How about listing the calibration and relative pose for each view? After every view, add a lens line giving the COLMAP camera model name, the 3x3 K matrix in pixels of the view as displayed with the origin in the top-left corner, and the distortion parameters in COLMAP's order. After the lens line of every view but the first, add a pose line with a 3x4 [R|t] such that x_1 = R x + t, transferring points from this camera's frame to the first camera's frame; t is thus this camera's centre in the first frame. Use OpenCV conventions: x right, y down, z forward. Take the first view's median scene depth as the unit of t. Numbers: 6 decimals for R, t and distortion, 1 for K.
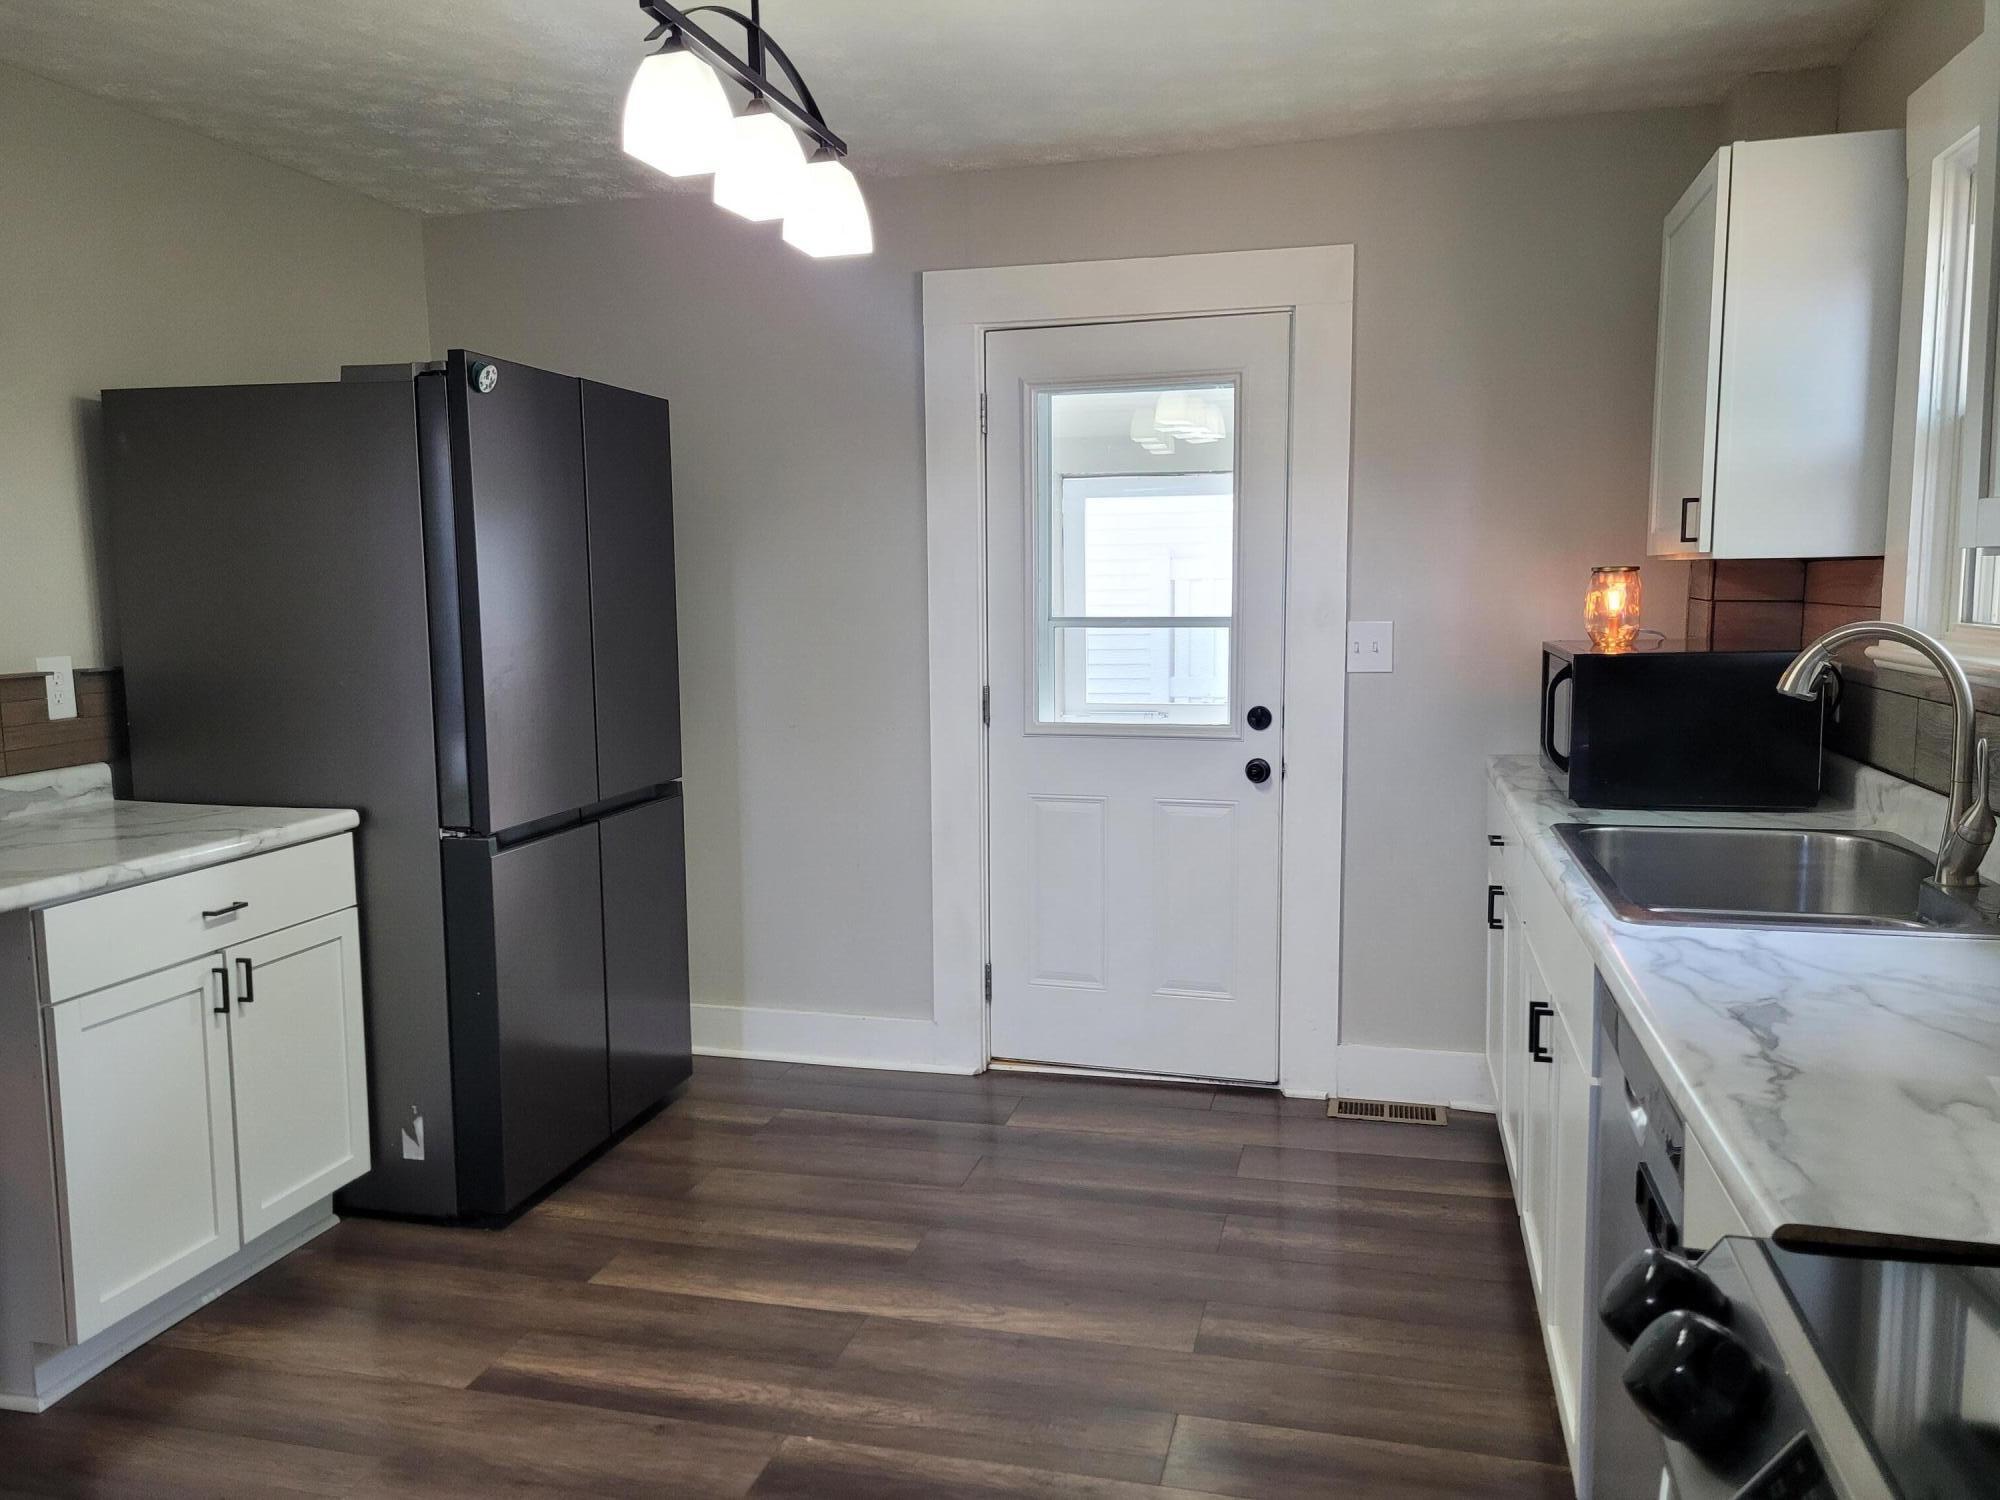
lens RADIAL K [[1506.9, 0, 987.2], [0, 1506.9, 765.7], [0, 0, 1]] dist [0.066047, -0.046176]
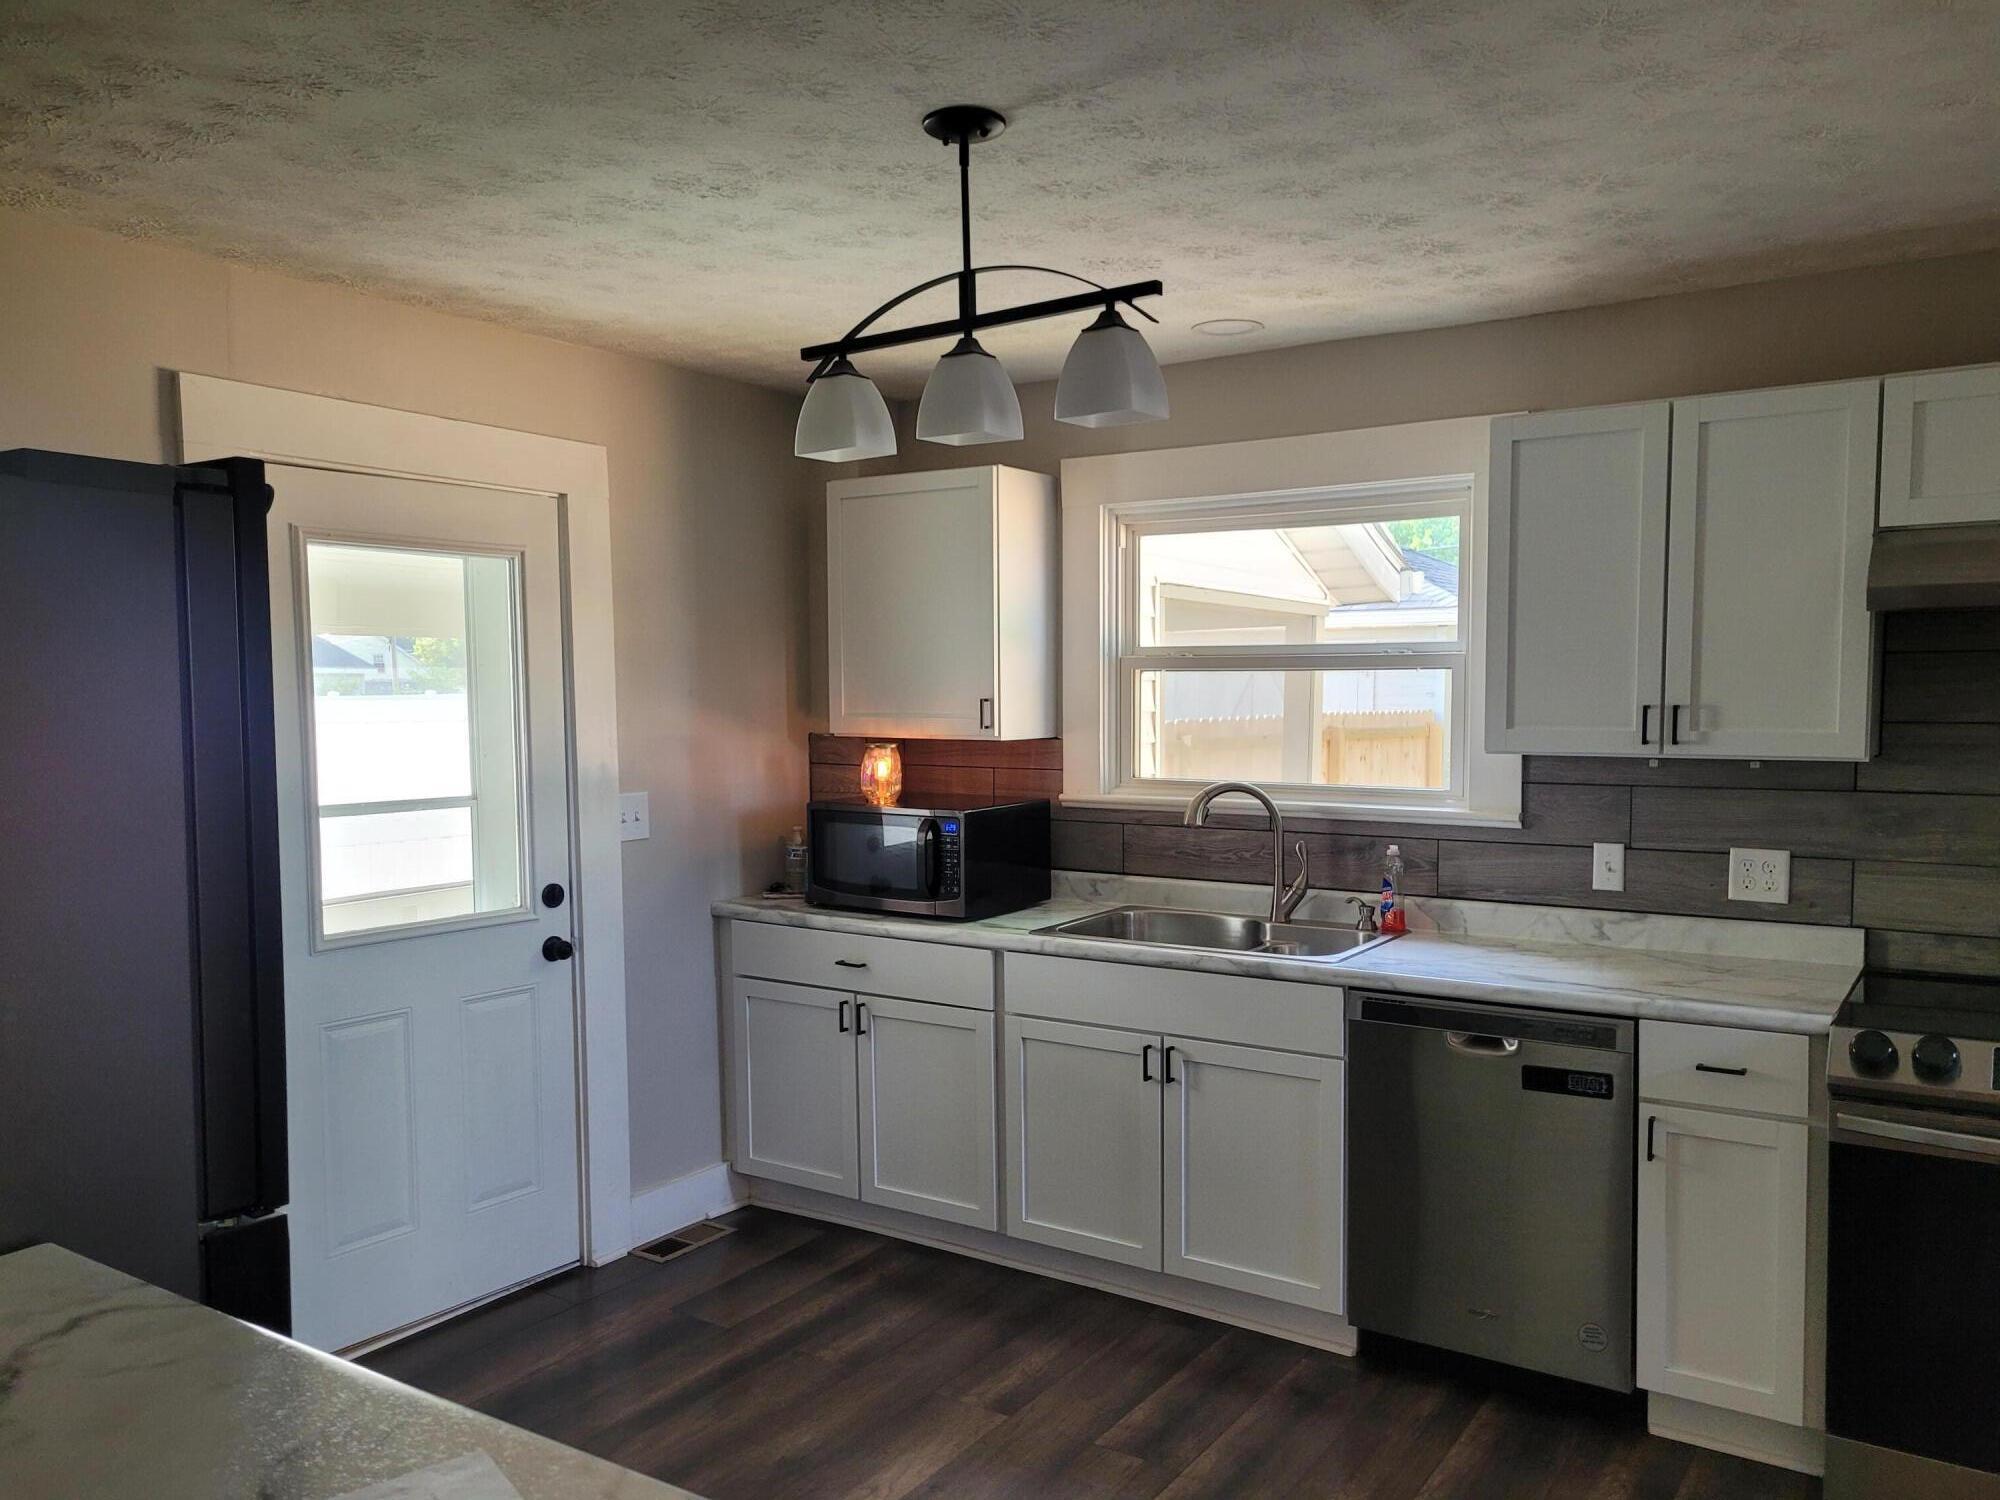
lens RADIAL K [[1515.6, 0, 1008.4], [0, 1515.6, 793.2], [0, 0, 1]] dist [0.049177, -0.003013]
pose [[0.328945, -0.057028, 0.942626, -0.778989], [0.116843, 0.992963, 0.019299, -0.097777], [-0.937093, 0.103791, 0.333293, 0.447801]]
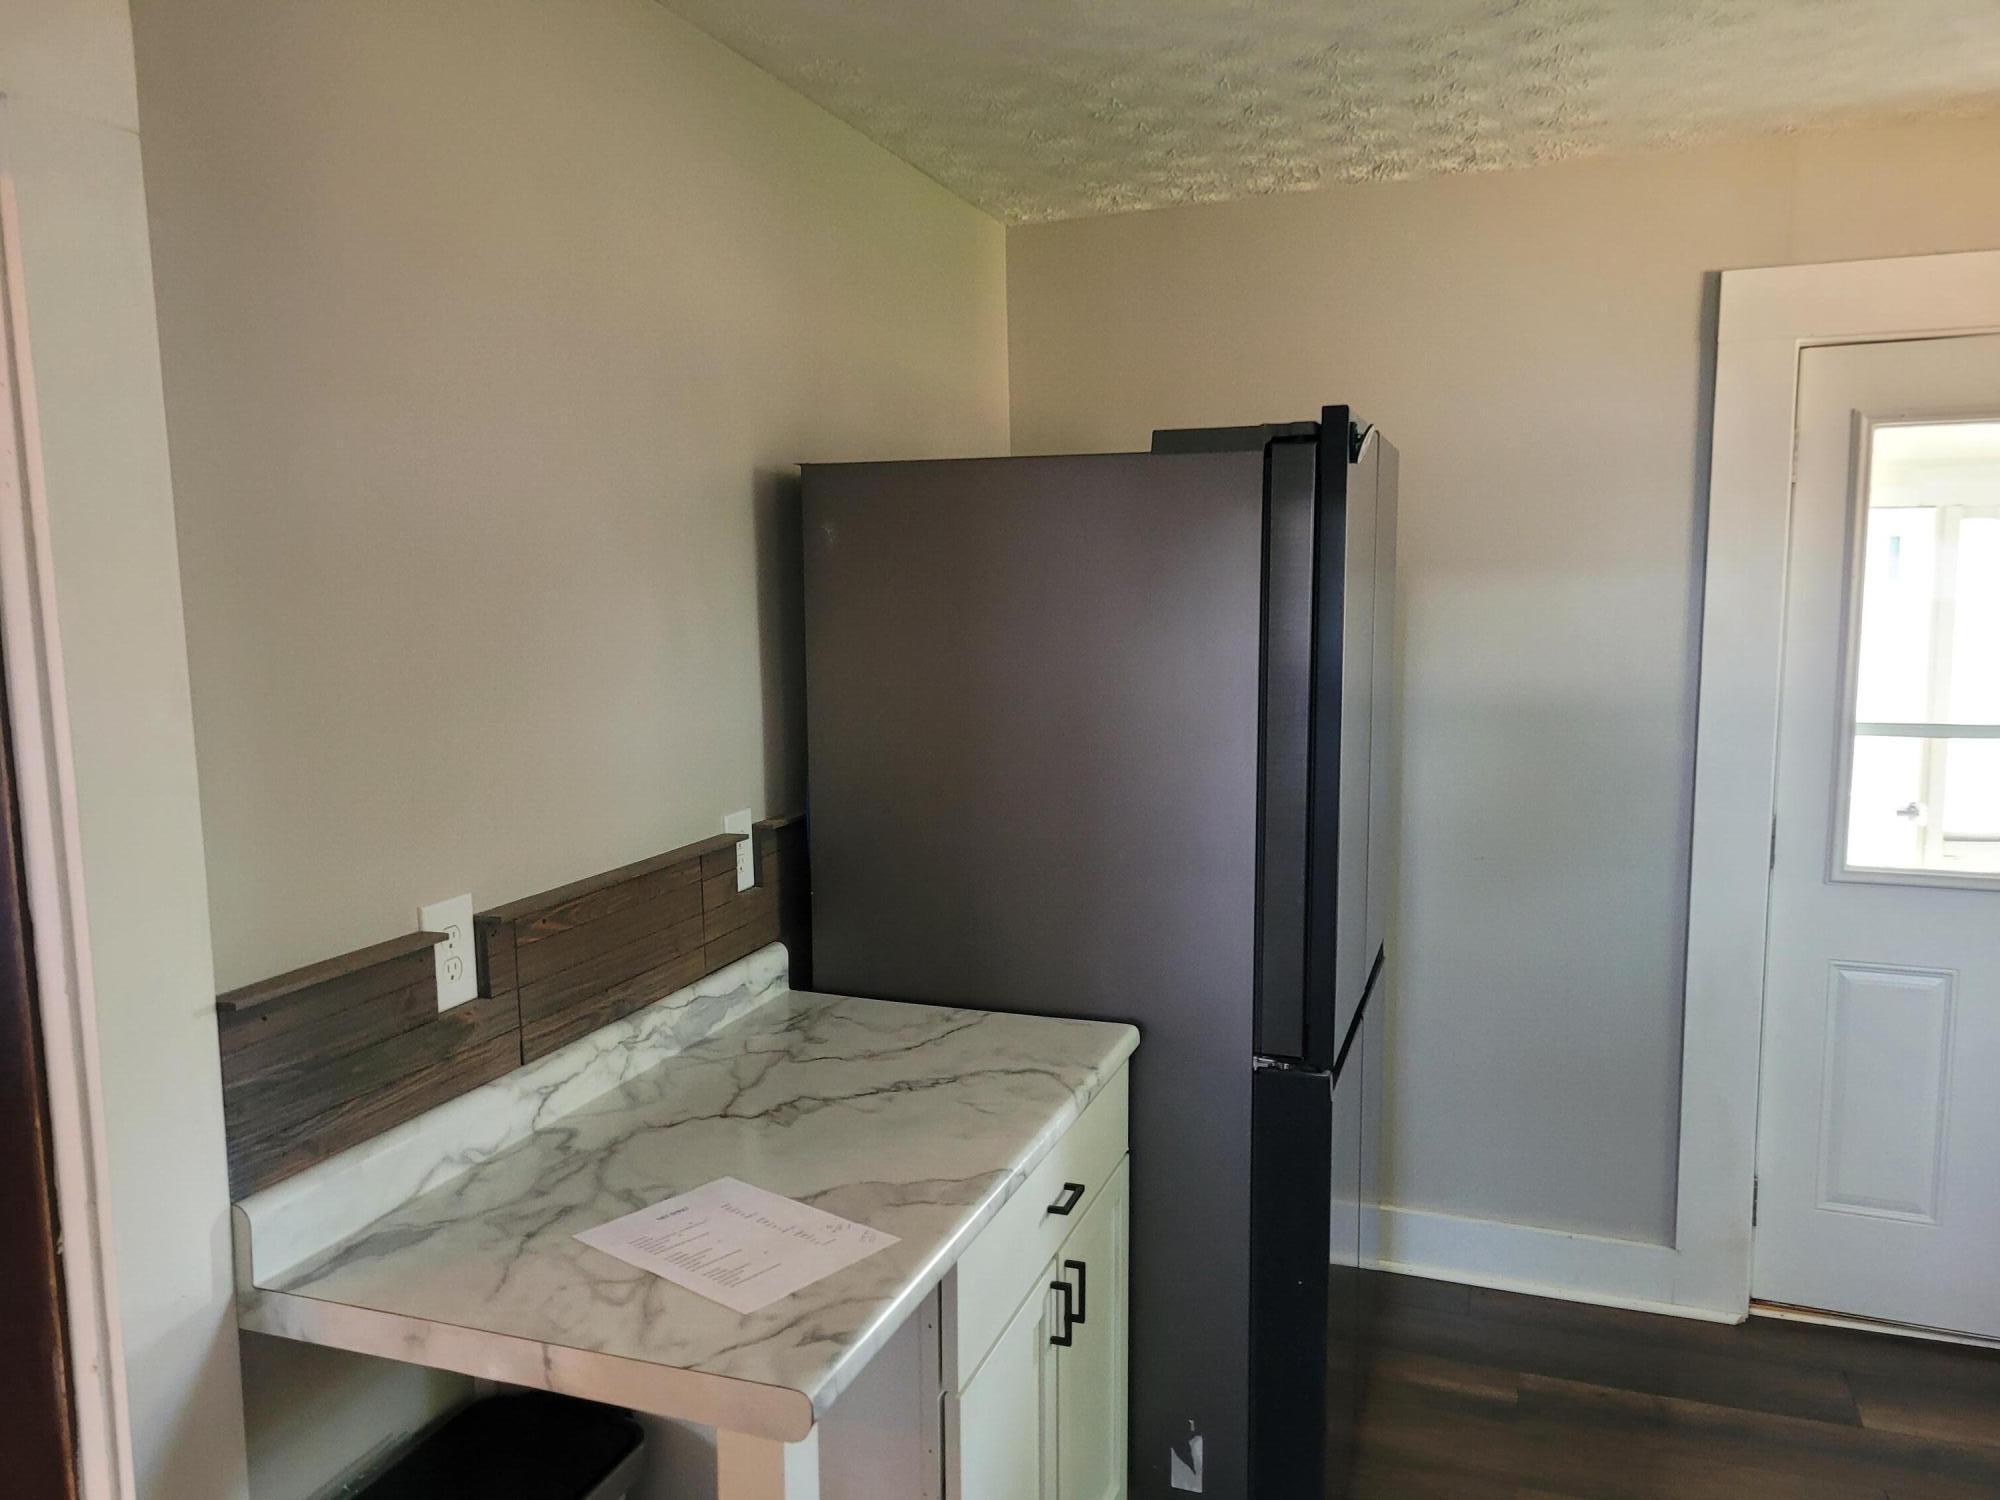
lens RADIAL K [[1515.2, 0, 969.6], [0, 1515.2, 769.7], [0, 0, 1]] dist [0.066757, -0.050910]
pose [[0.995328, 0.010751, -0.095950, -0.406649], [-0.010329, 0.999935, 0.004901, -0.093803], [0.095996, -0.003887, 0.995374, 0.243026]]
